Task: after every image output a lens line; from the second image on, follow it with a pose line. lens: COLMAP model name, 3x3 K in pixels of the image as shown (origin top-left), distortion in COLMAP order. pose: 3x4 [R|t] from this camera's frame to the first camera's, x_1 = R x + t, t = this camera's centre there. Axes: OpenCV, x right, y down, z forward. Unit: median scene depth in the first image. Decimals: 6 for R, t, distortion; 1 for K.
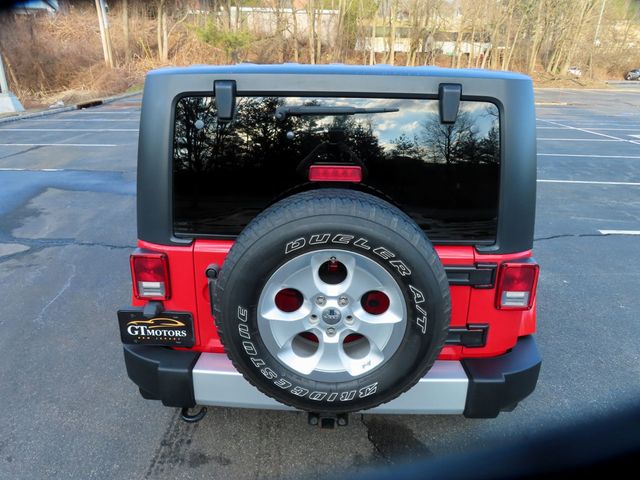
lens RADIAL K [[459.4, 0, 314.9], [0, 459.4, 244.8], [0, 0, 1]] dist [-0.005961, 0.004694]
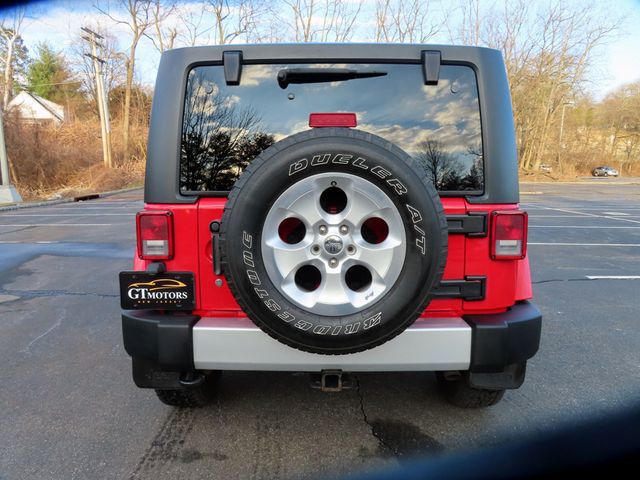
lens RADIAL K [[459.4, 0, 317.0], [0, 459.4, 240.9], [0, 0, 1]] dist [-0.005961, 0.004694]
pose [[0.999498, -0.016822, 0.026836, -0.022774], [0.022172, 0.976683, -0.213539, 0.296082], [-0.022618, 0.214027, 0.976566, -0.007219]]
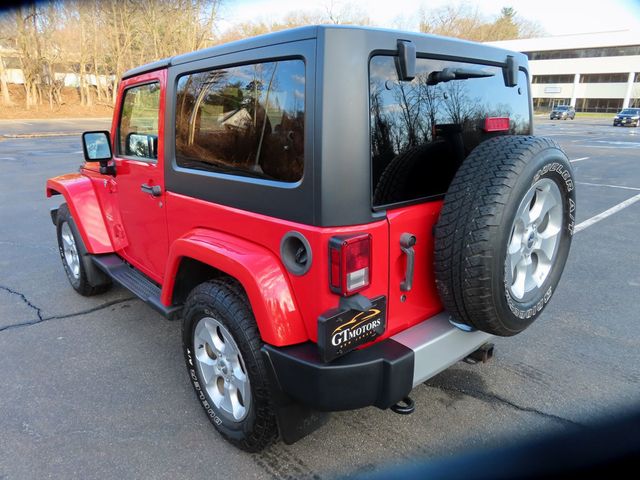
lens RADIAL K [[459.4, 0, 317.5], [0, 459.4, 244.7], [0, 0, 1]] dist [-0.005961, 0.004694]
pose [[0.718211, -0.217917, 0.660822, -0.928114], [0.262090, 0.964472, 0.033200, -0.014042], [-0.644579, 0.149350, 0.749808, 0.379554]]
